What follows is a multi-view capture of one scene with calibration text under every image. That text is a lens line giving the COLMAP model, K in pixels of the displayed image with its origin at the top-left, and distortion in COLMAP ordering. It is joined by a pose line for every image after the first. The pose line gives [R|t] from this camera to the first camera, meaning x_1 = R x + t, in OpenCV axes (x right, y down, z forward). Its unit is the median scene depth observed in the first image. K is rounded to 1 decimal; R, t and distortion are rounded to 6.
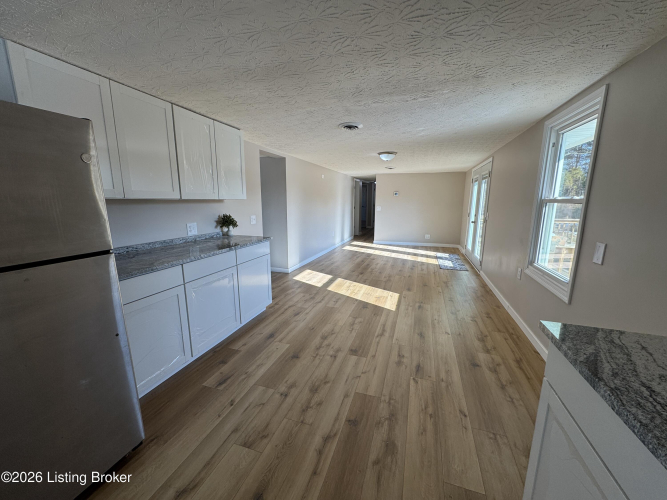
lens RADIAL K [[268.1, 0, 332.8], [0, 268.1, 249.9], [0, 0, 1]] dist [-0.000009, 0.000034]
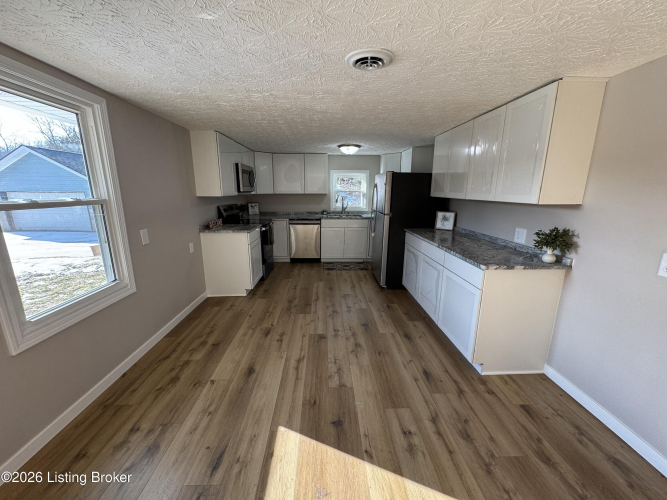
lens RADIAL K [[268.1, 0, 333.1], [0, 268.1, 251.4], [0, 0, 1]] dist [-0.000009, 0.000034]
pose [[-0.937968, 0.072723, -0.339010, 0.370896], [-0.069131, 0.918898, 0.388390, -0.365317], [0.339761, 0.387733, -0.856870, 1.759693]]
